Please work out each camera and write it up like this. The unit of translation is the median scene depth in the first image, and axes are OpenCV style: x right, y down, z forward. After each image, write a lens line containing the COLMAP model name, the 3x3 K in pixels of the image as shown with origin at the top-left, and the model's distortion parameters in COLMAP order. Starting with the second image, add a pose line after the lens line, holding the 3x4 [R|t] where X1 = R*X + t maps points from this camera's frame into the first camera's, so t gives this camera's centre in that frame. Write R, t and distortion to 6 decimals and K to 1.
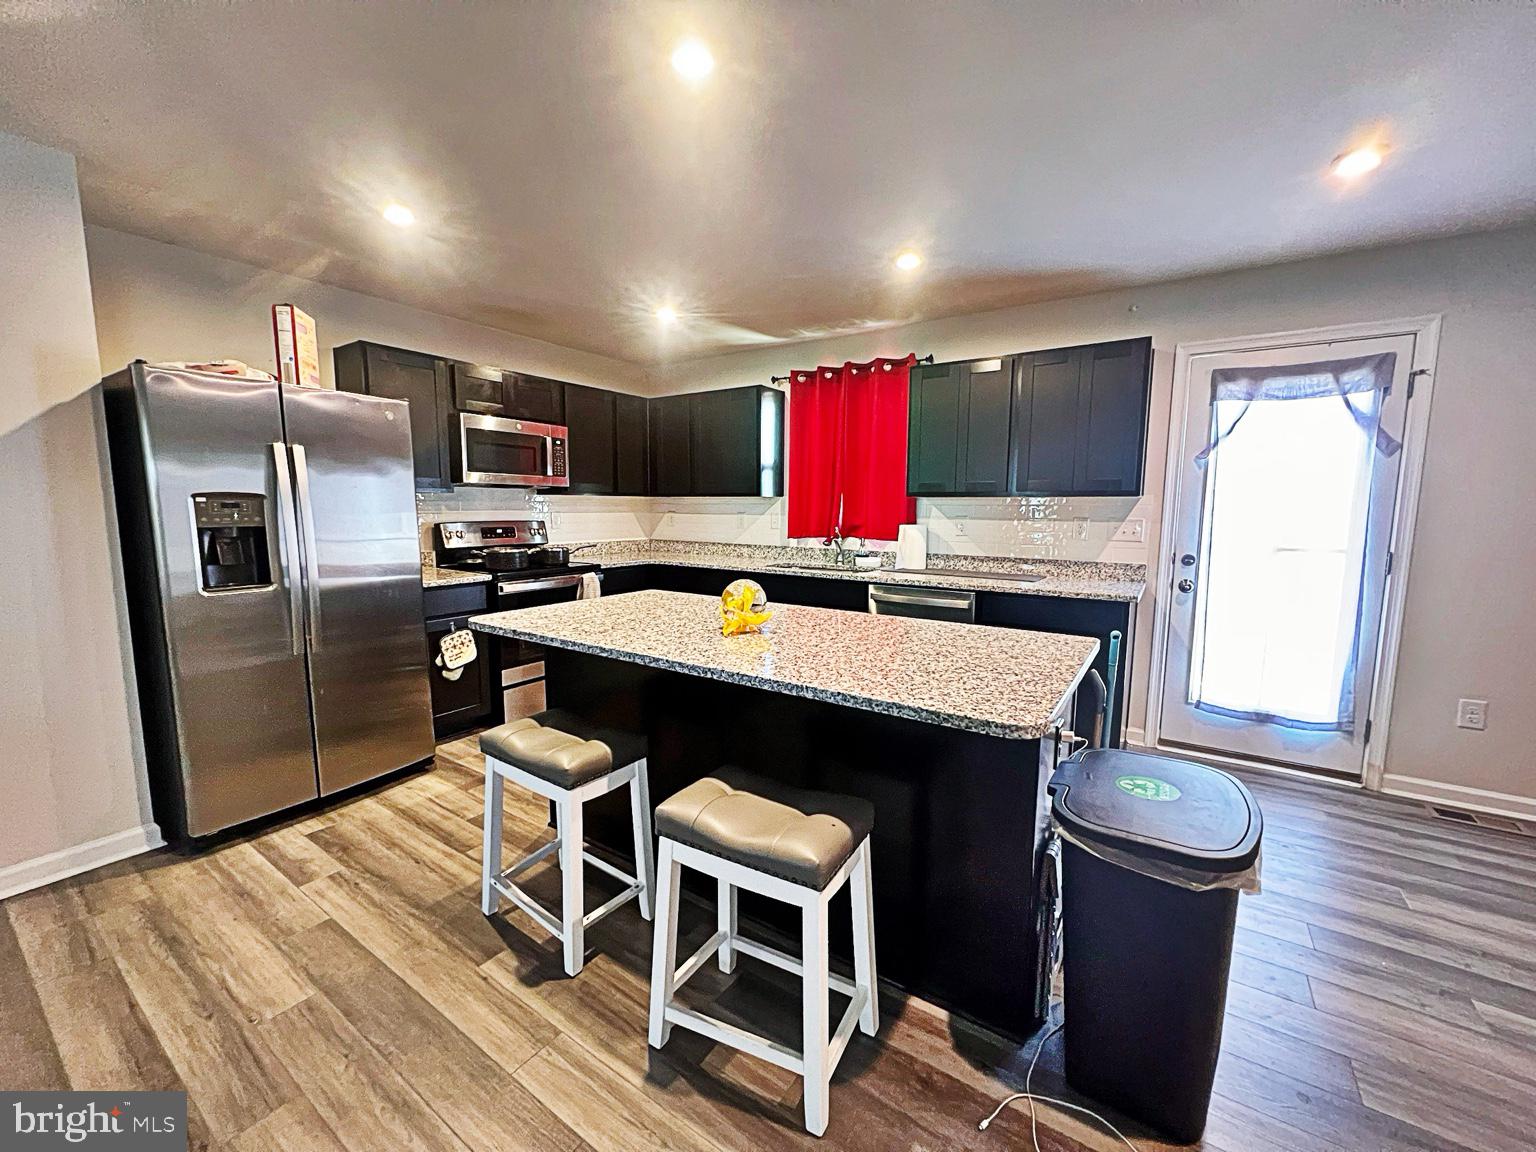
lens RADIAL K [[615.5, 0, 767.6], [0, 615.5, 577.1], [0, 0, 1]] dist [-0.003142, 0.000746]
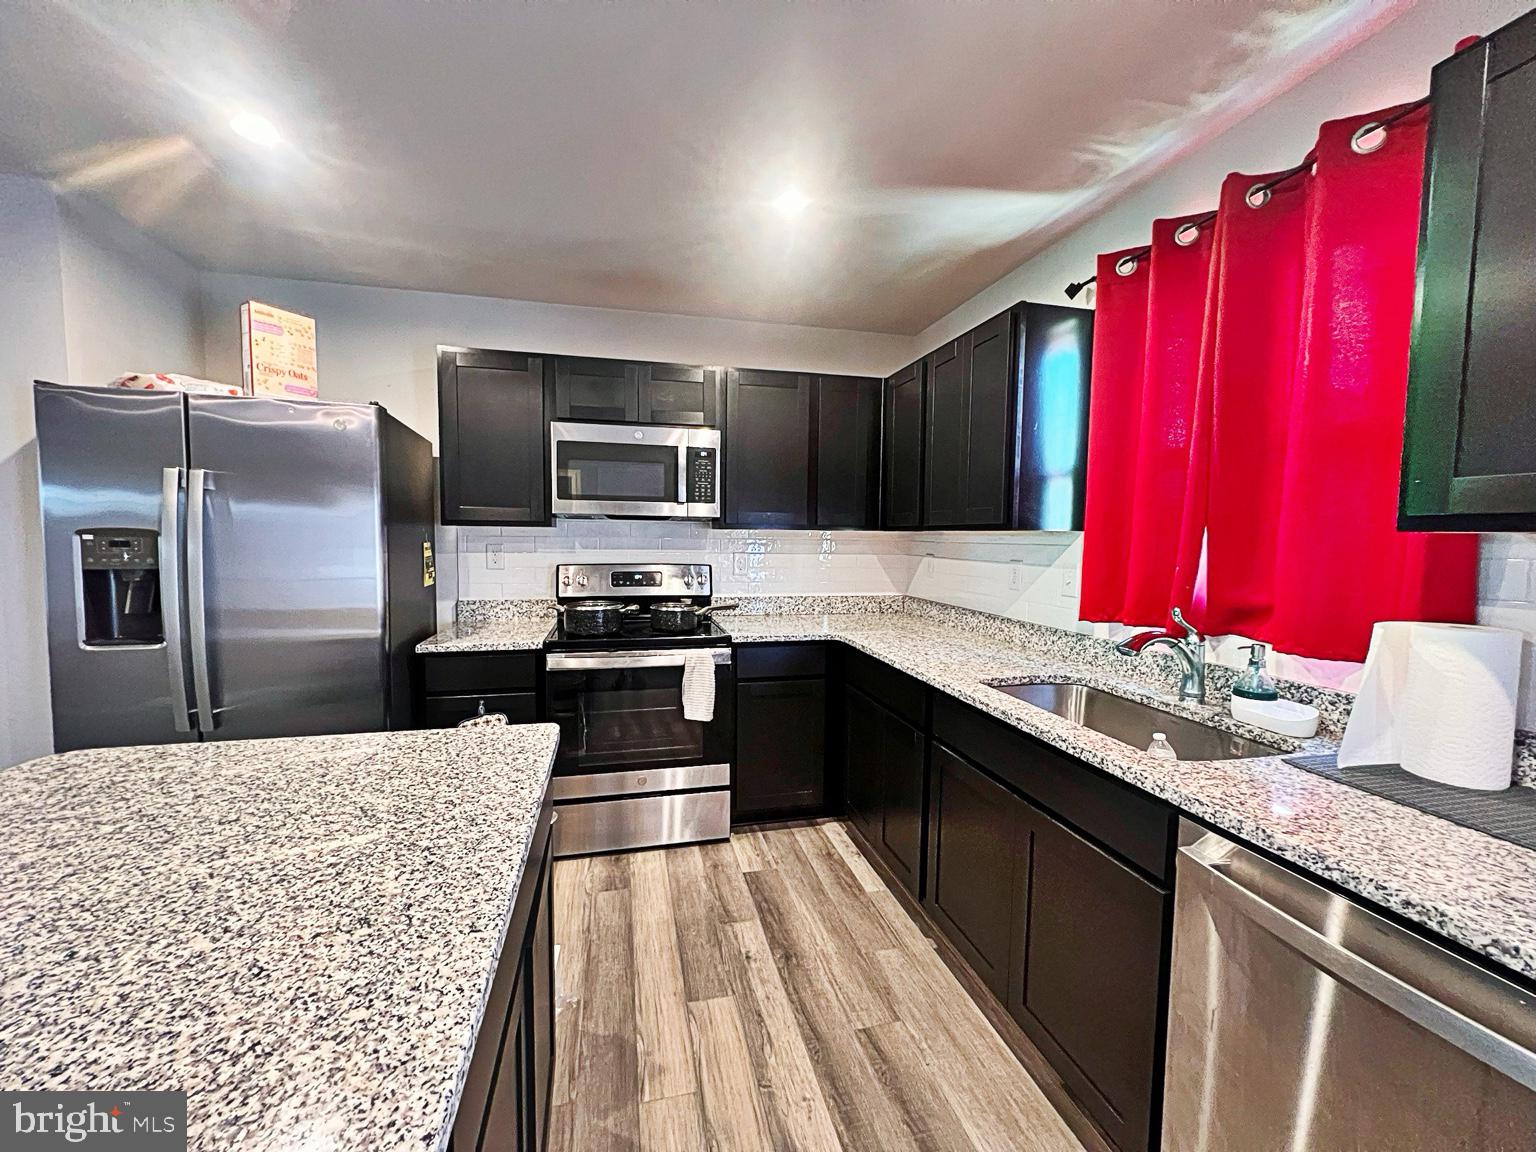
lens RADIAL K [[615.5, 0, 768.5], [0, 615.5, 576.8], [0, 0, 1]] dist [-0.003142, 0.000746]
pose [[0.737393, 0.047952, -0.673760, 0.259397], [-0.084687, 0.996169, -0.021786, -0.099595], [0.670134, 0.073124, 0.738629, 0.757552]]
